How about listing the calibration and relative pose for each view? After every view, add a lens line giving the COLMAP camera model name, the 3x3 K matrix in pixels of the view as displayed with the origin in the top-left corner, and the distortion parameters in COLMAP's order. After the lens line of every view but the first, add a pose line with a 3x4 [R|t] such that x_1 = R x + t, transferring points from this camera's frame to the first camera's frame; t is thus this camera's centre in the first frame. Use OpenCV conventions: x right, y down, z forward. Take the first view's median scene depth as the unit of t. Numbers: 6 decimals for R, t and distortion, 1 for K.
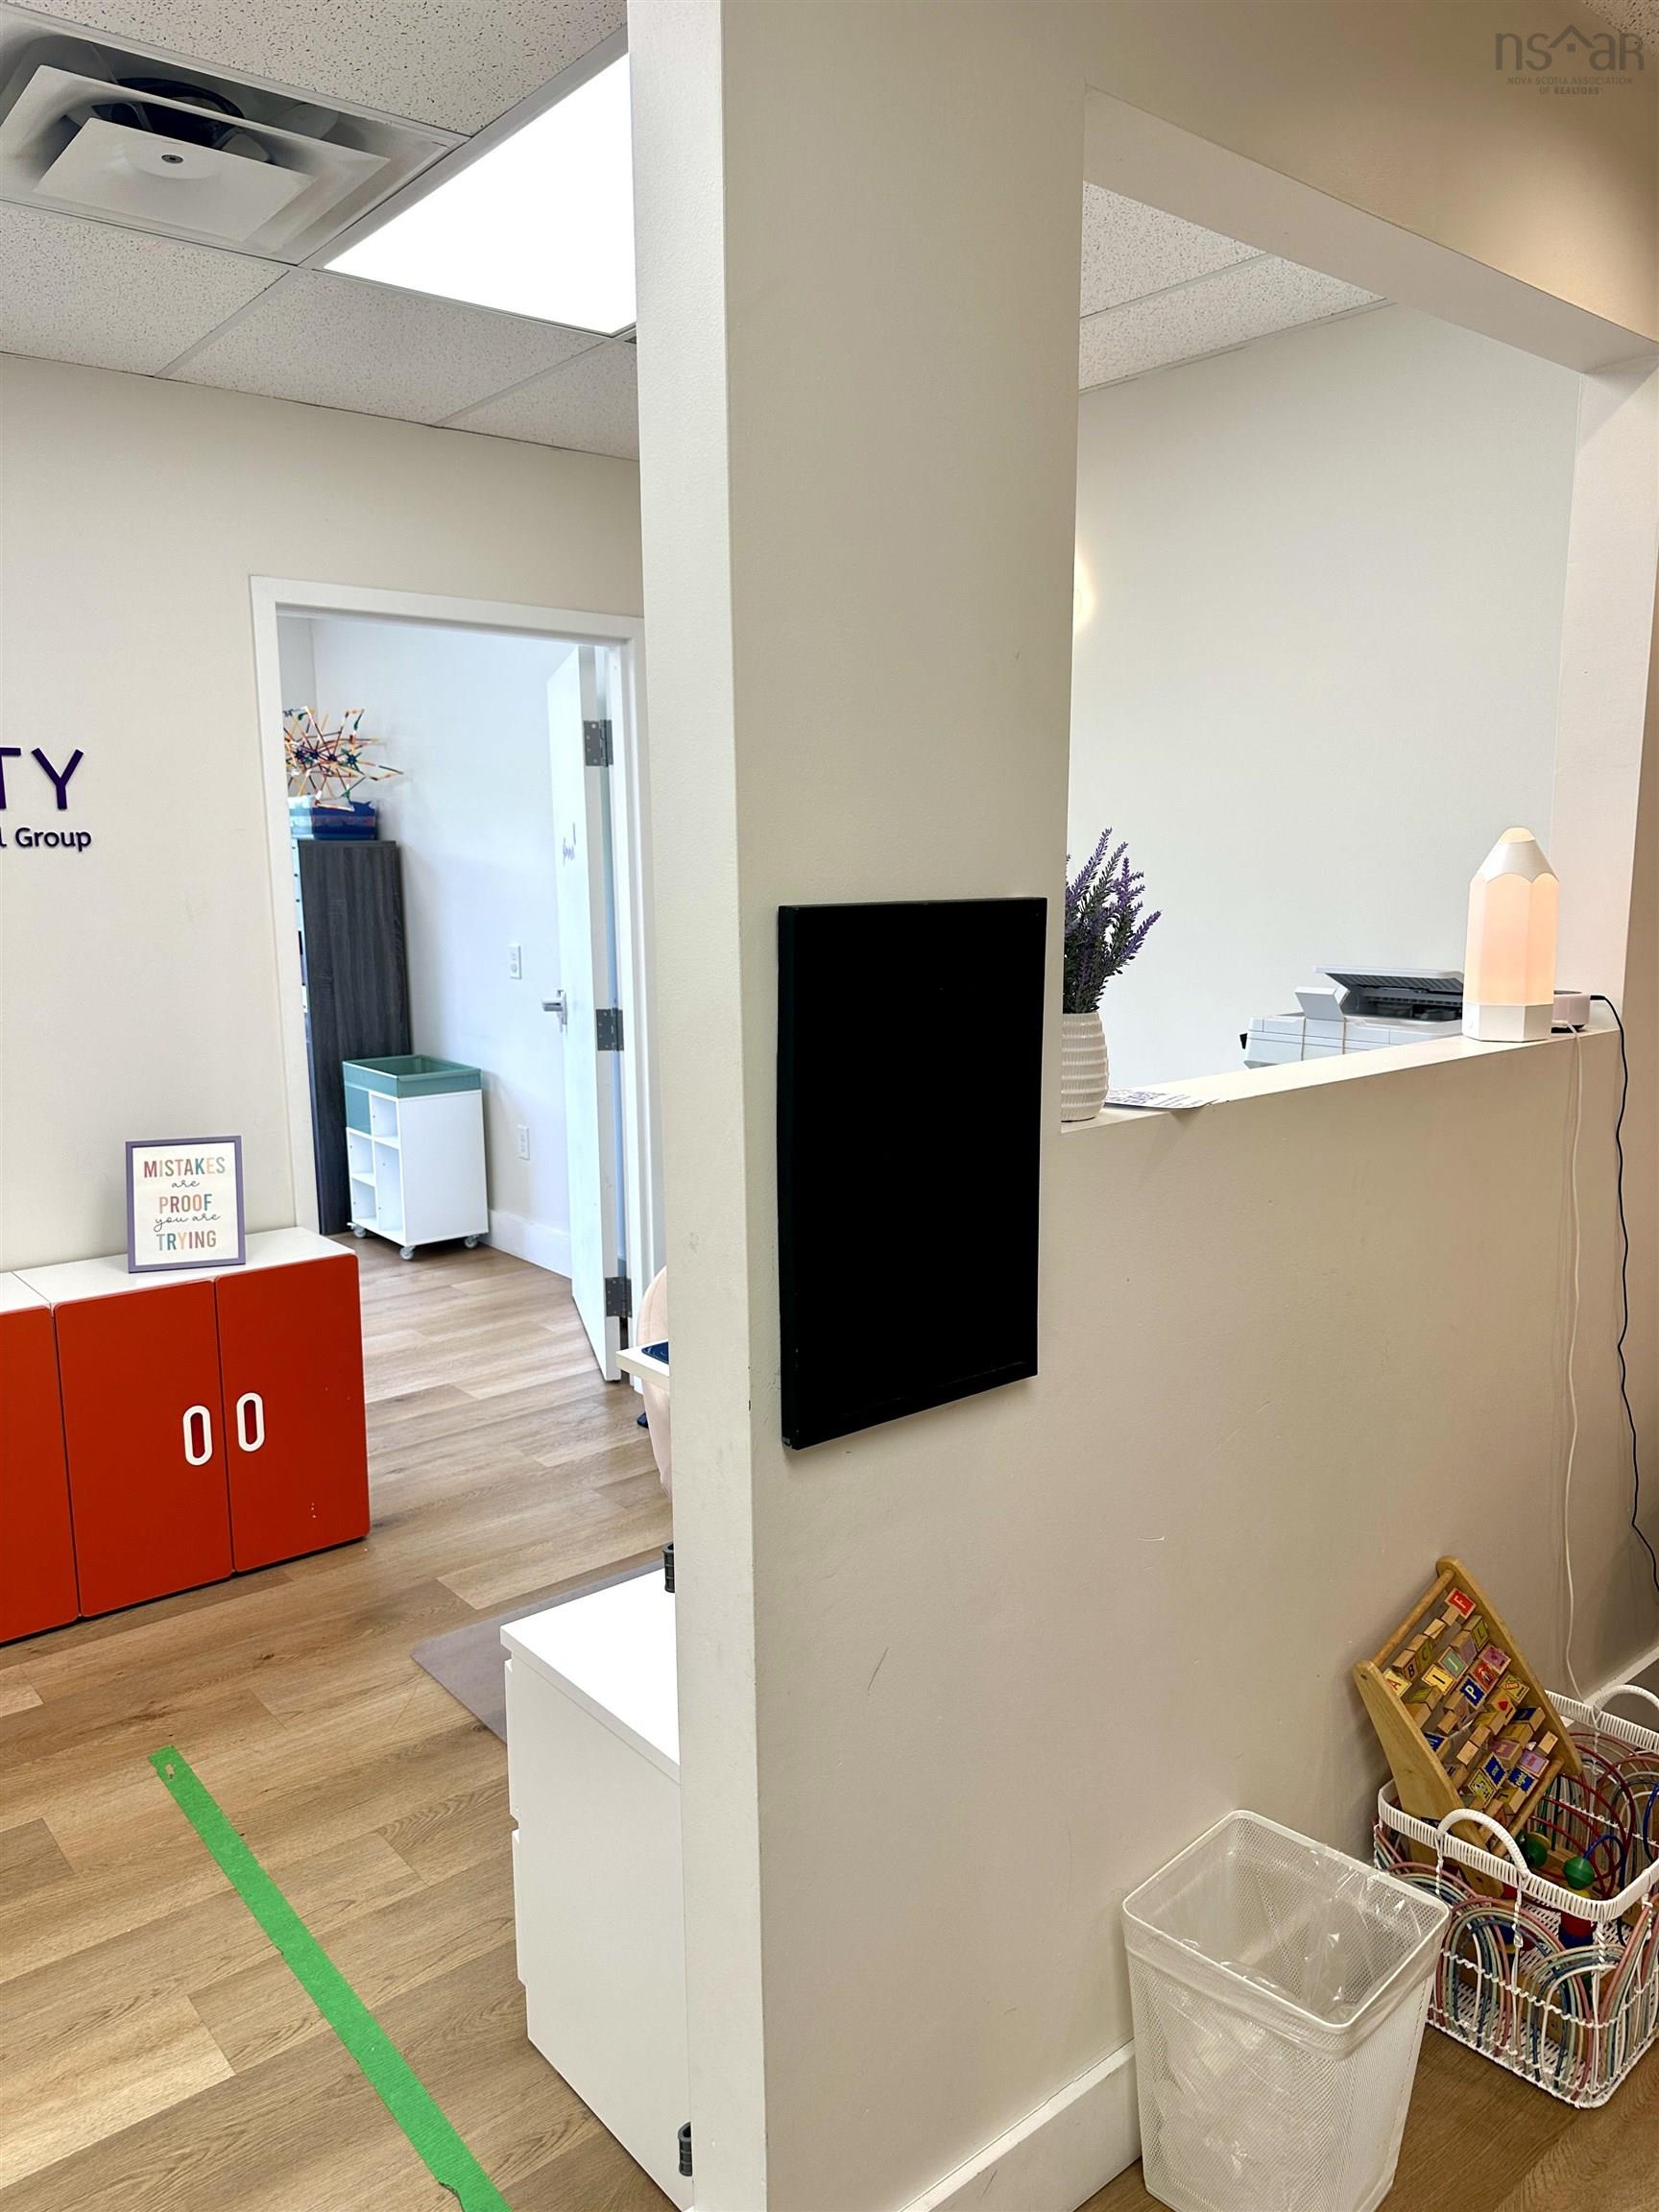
lens RADIAL K [[1565.0, 0, 831.8], [0, 1565.0, 1130.0], [0, 0, 1]] dist [0.029171, -0.028669]
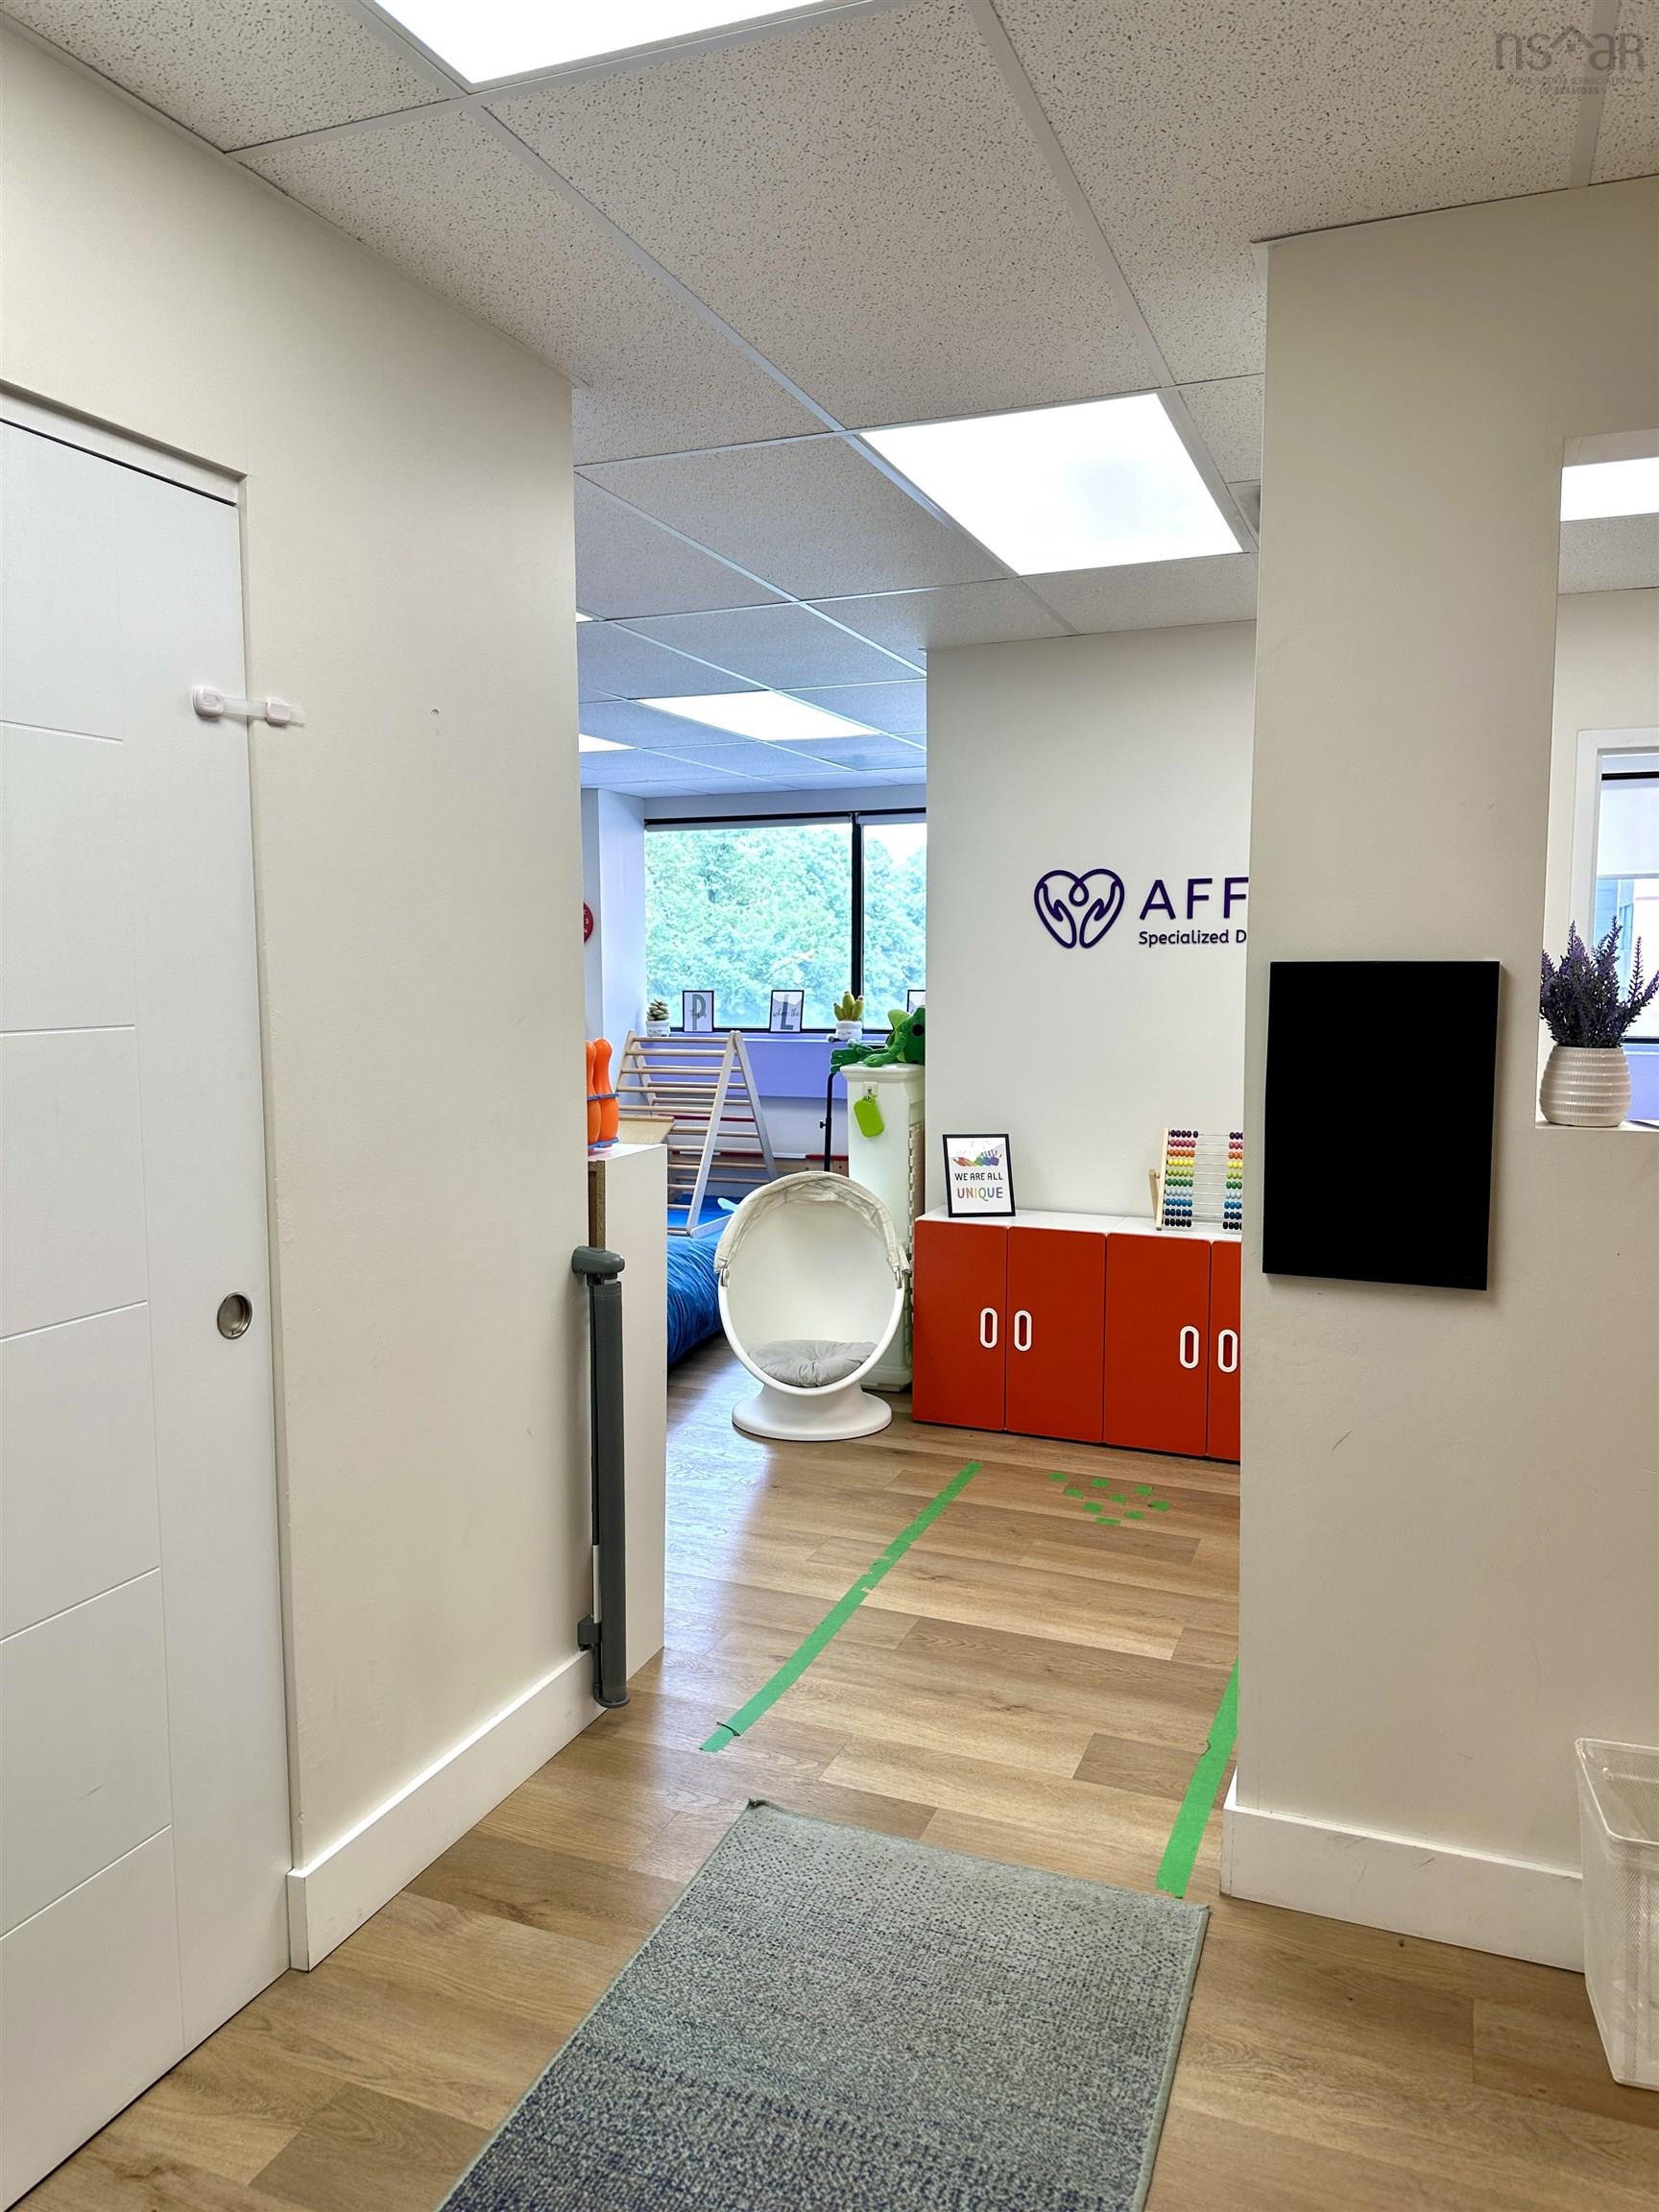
lens RADIAL K [[1565.0, 0, 817.3], [0, 1565.0, 1123.4], [0, 0, 1]] dist [0.029171, -0.028669]
pose [[0.462211, 0.088469, -0.882346, 0.852412], [-0.153836, 0.987924, 0.018468, 0.056541], [0.873324, 0.127200, 0.470239, -0.187825]]
